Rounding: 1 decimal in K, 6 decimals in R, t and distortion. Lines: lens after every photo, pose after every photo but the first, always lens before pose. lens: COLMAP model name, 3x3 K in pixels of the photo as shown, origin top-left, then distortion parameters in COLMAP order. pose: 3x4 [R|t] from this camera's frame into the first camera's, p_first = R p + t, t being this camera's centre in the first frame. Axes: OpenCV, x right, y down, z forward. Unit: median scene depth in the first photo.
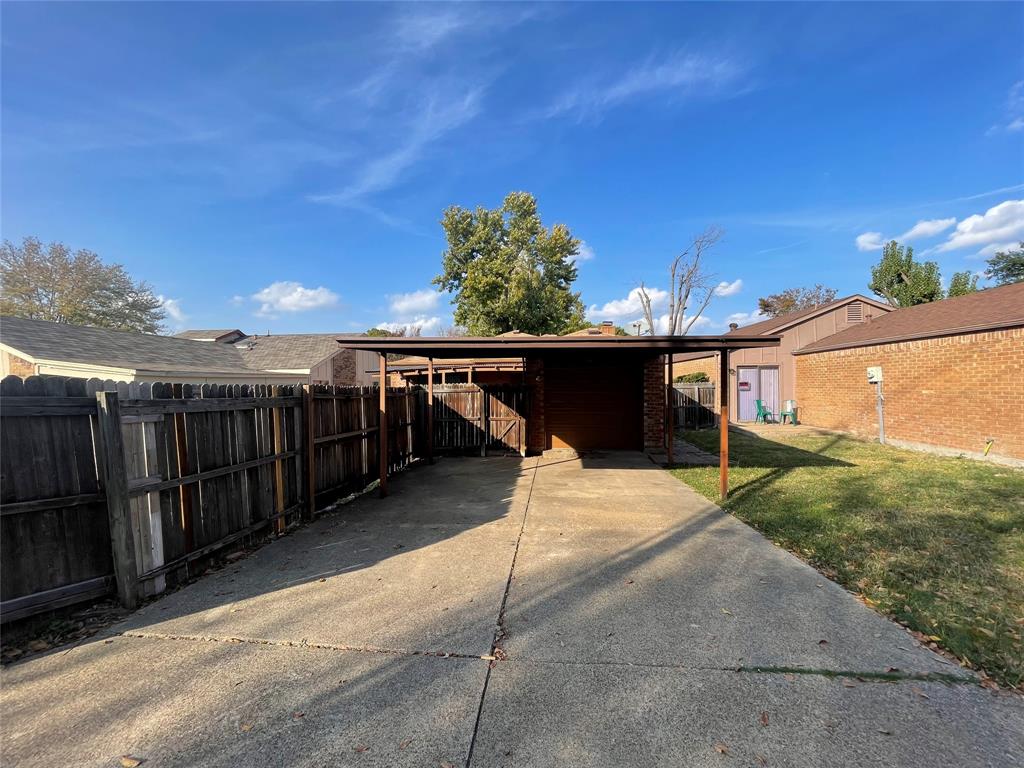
lens RADIAL K [[409.0, 0, 512.0], [0, 409.0, 384.0], [0, 0, 1]] dist [0.000276, 0.000269]
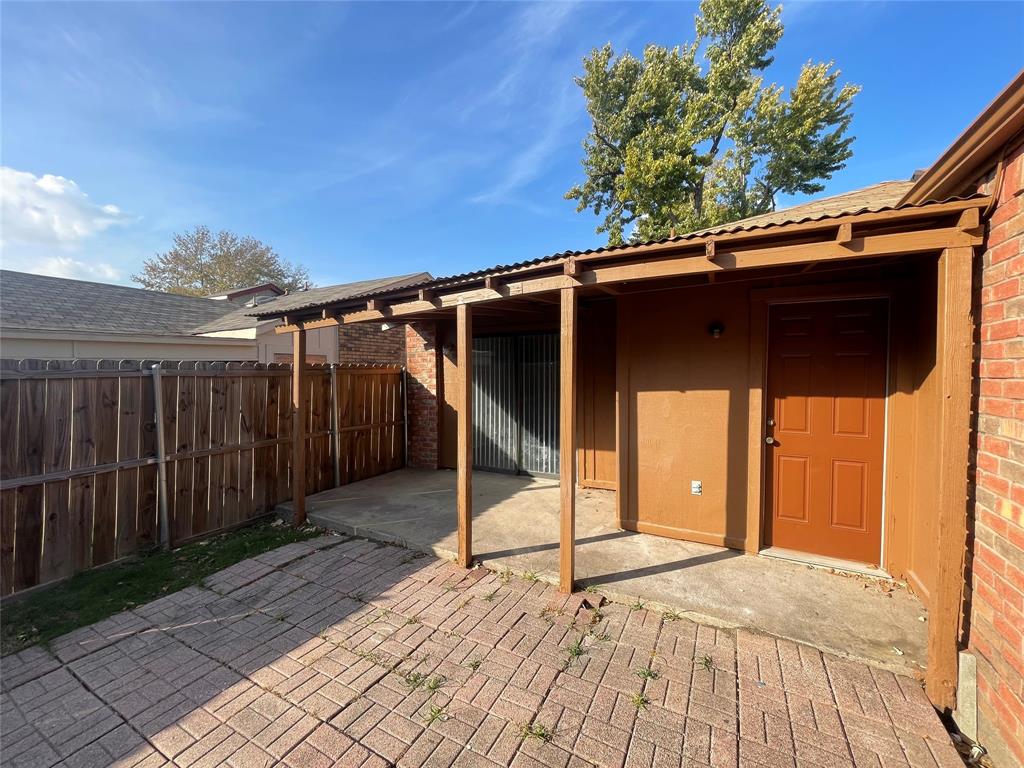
lens RADIAL K [[409.0, 0, 512.0], [0, 409.0, 384.0], [0, 0, 1]] dist [0.000276, 0.000269]
pose [[0.917671, 0.017772, -0.396943, -0.023837], [-0.003206, 0.999298, 0.037330, 0.004939], [0.397327, -0.032984, 0.917084, 0.416022]]
